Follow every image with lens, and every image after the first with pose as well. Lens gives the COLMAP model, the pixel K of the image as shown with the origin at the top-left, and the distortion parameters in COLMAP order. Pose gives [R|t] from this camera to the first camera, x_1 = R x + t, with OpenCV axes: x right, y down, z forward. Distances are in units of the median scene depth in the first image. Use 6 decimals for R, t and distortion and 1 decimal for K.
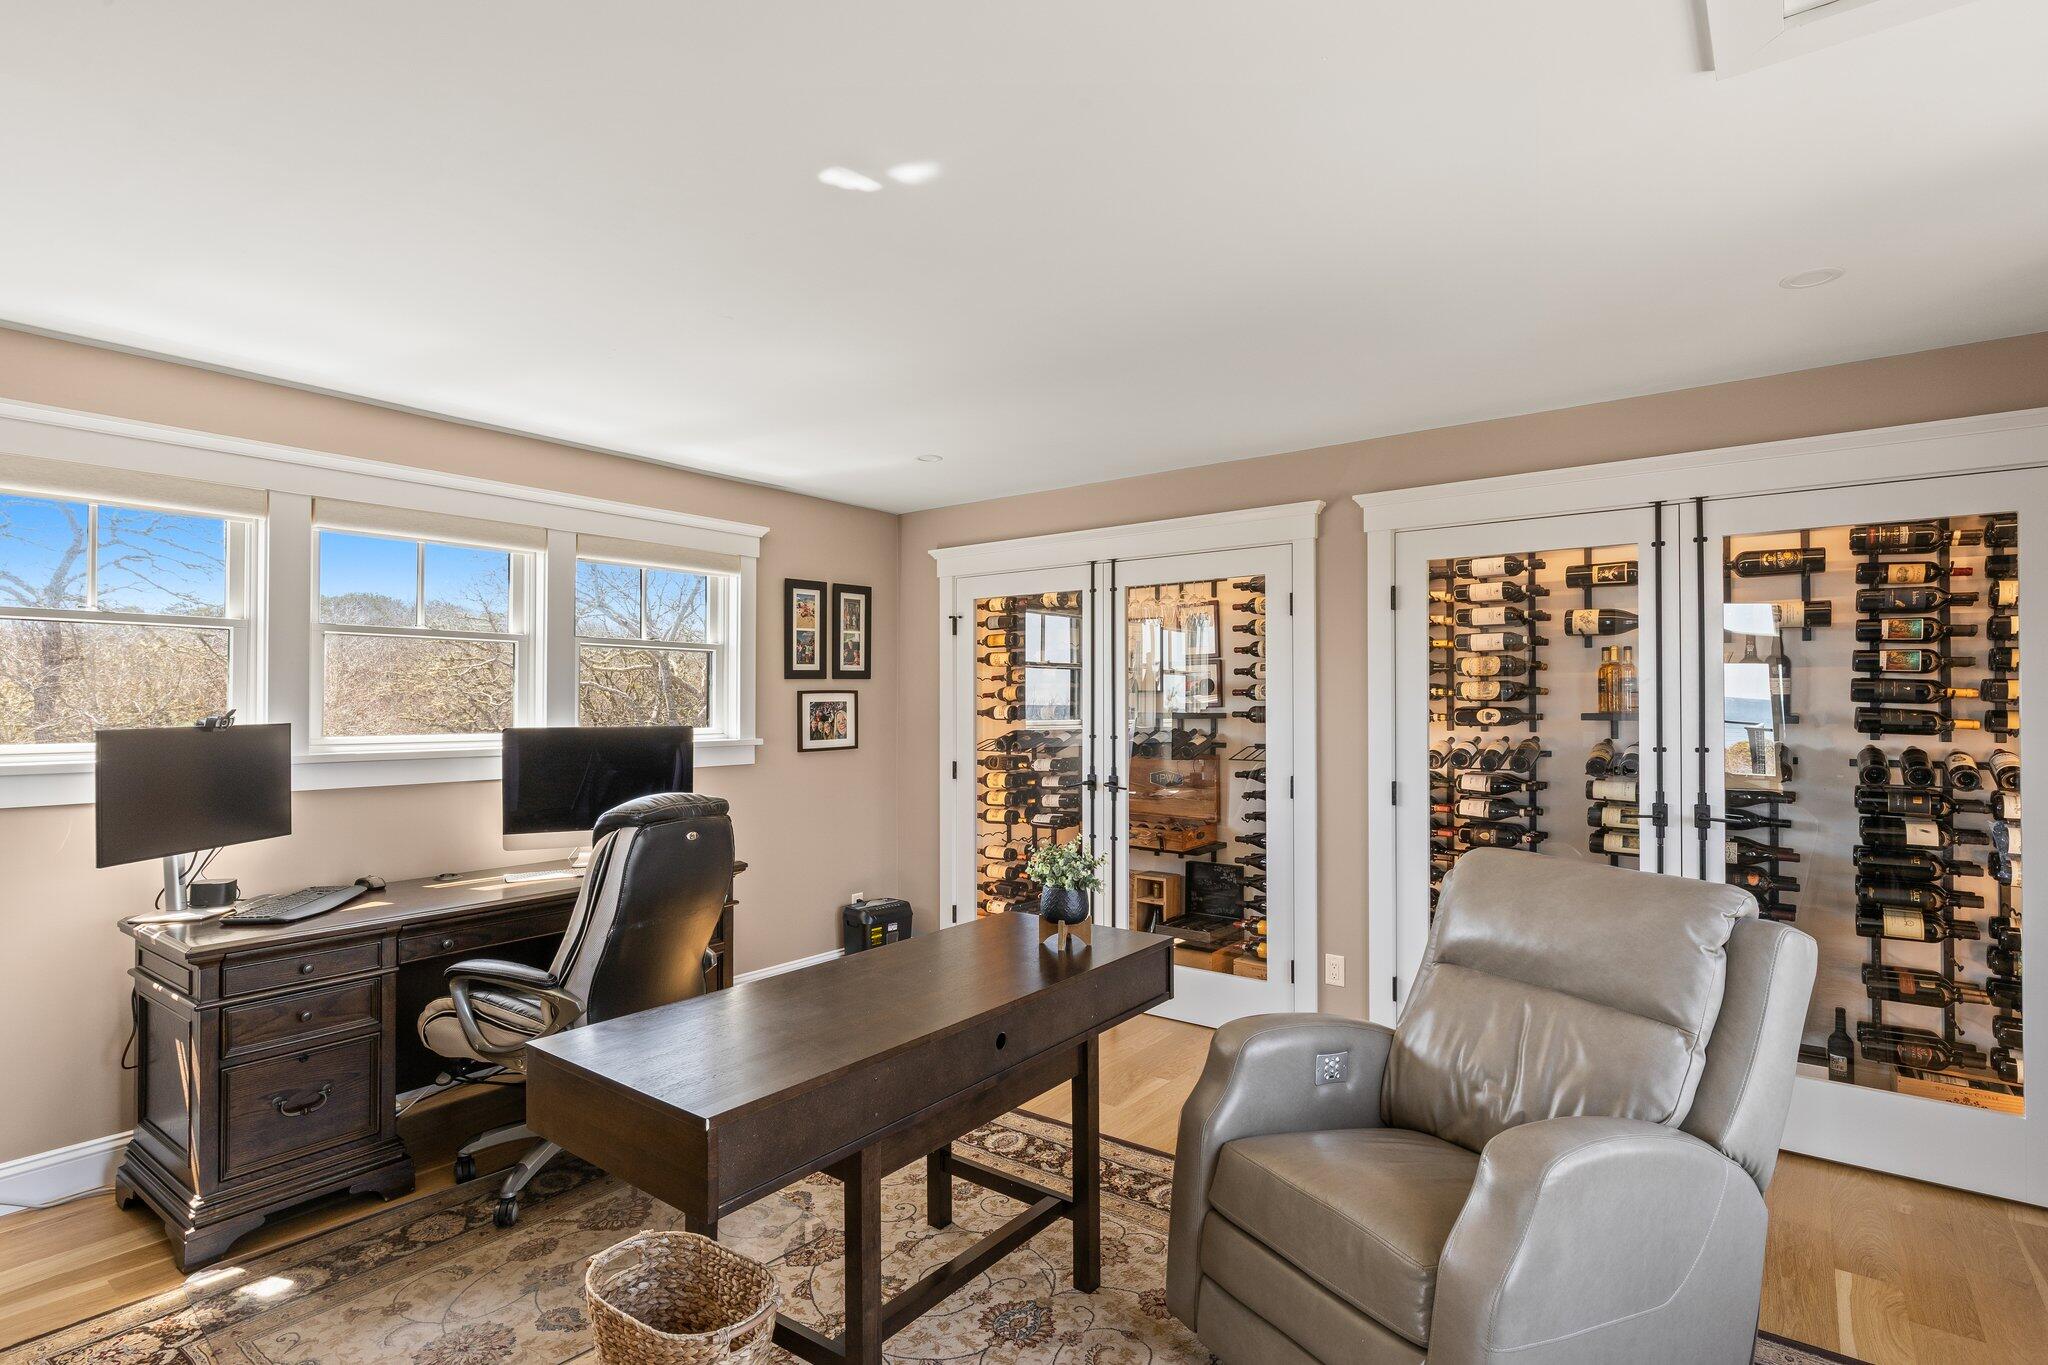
lens RADIAL K [[1022.3, 0, 1025.0], [0, 1022.3, 675.6], [0, 0, 1]] dist [-0.000745, -0.000175]
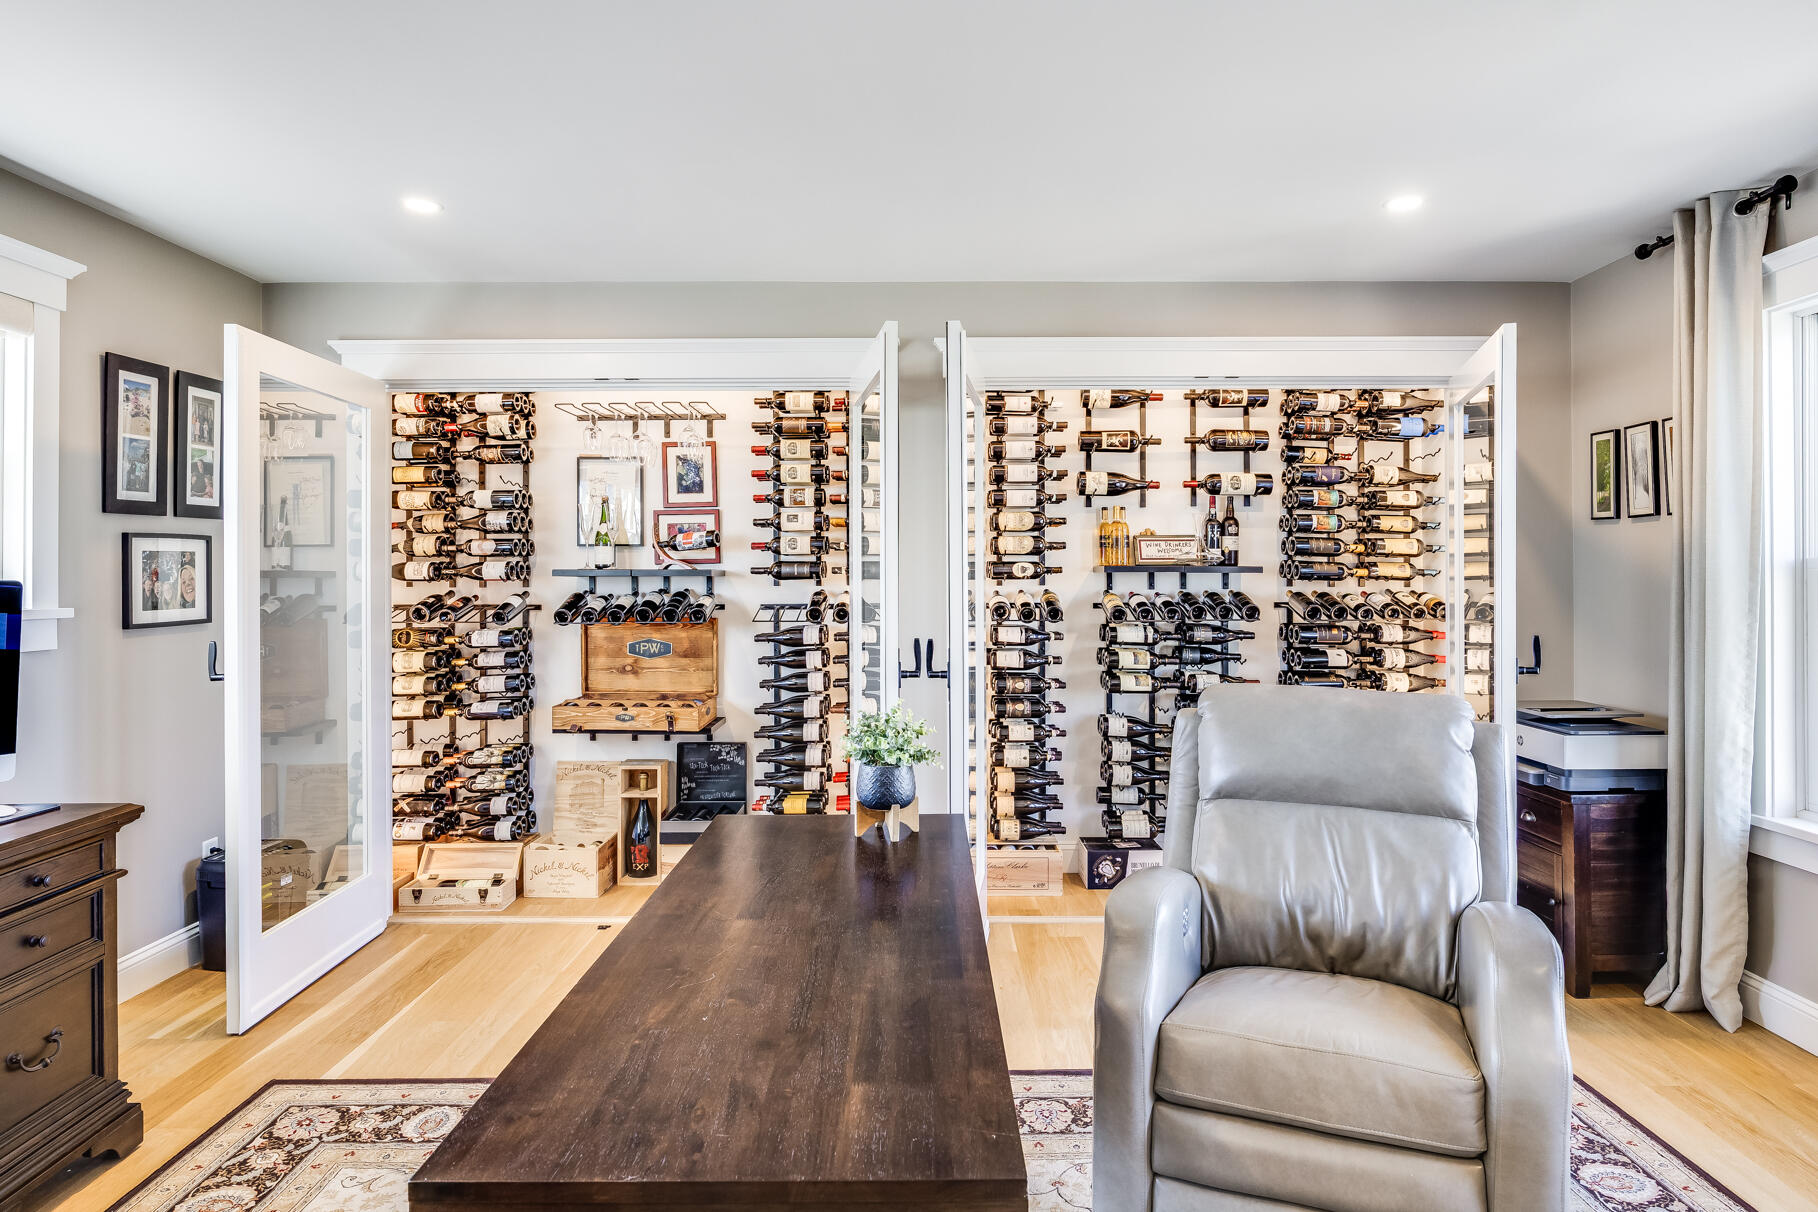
lens RADIAL K [[1021.1, 0, 909.8], [0, 1021.1, 596.4], [0, 0, 1]] dist [-0.060601, -0.002401]
pose [[0.777309, -0.009574, 0.629046, -0.226315], [-0.013818, 0.999383, 0.032286, 0.028107], [-0.628967, -0.033789, 0.776698, 0.218994]]
